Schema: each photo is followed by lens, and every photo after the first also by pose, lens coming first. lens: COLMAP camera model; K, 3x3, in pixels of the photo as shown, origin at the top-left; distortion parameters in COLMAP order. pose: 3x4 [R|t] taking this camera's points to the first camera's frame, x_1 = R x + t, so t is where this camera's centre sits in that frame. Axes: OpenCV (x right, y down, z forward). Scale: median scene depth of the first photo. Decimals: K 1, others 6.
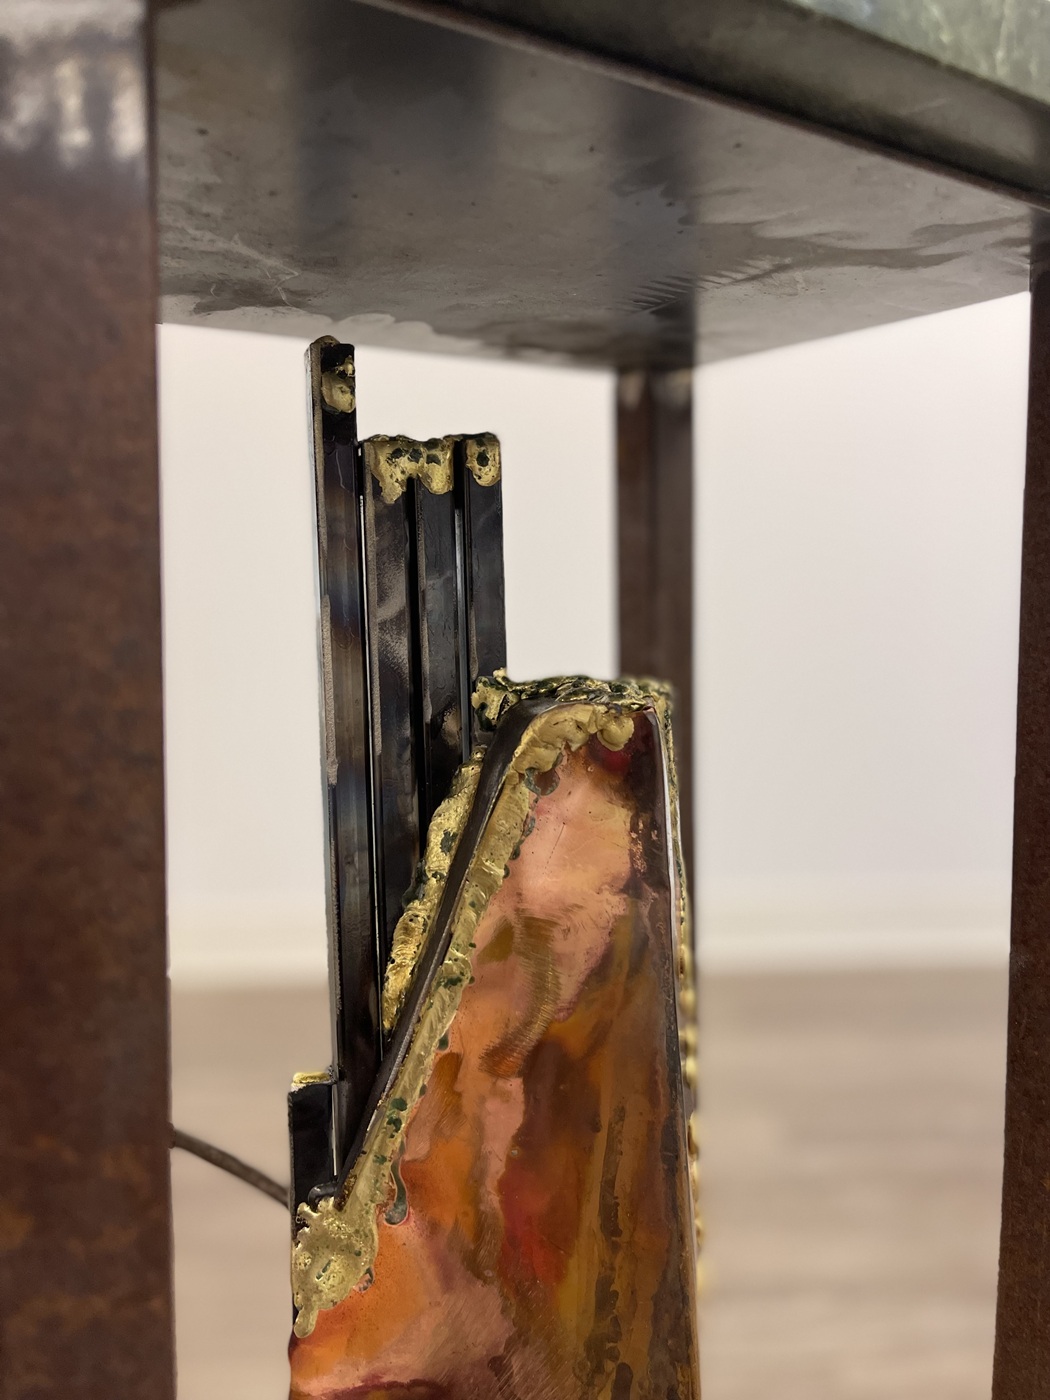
lens RADIAL K [[1069.2, 0, 524.2], [0, 1069.2, 703.1], [0, 0, 1]] dist [0.006054, 0.002013]
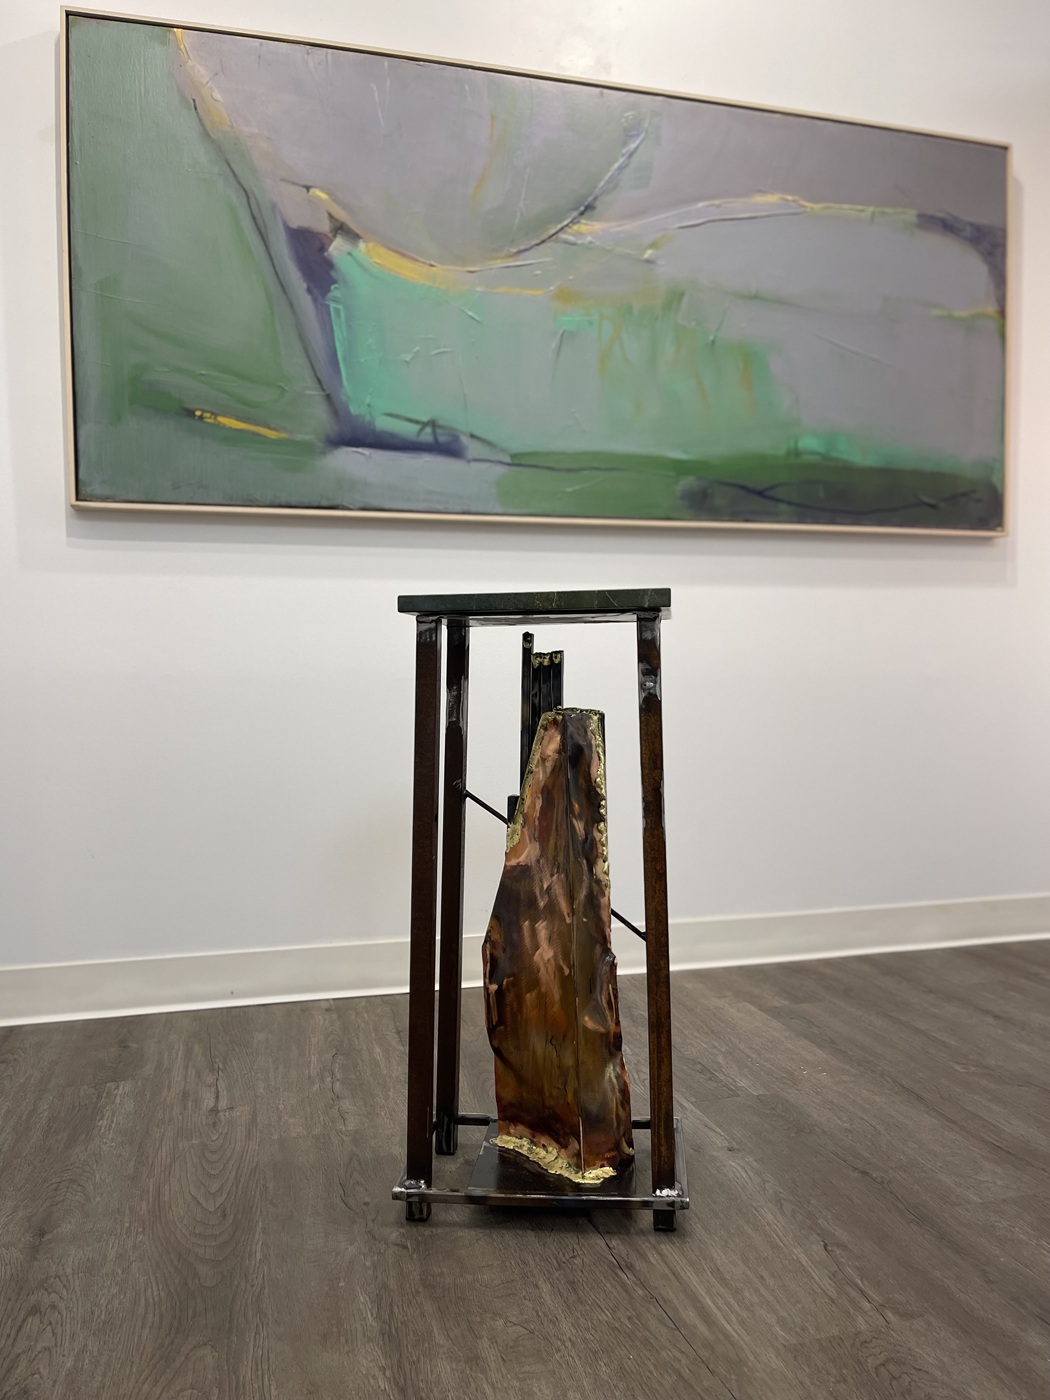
lens RADIAL K [[1069.2, 0, 524.4], [0, 1069.2, 699.3], [0, 0, 1]] dist [0.006054, 0.002013]
pose [[0.713546, 0.006005, -0.700583, 2.977289], [-0.061160, 0.996680, -0.053749, 0.187541], [0.697934, 0.081200, 0.711544, -2.211031]]
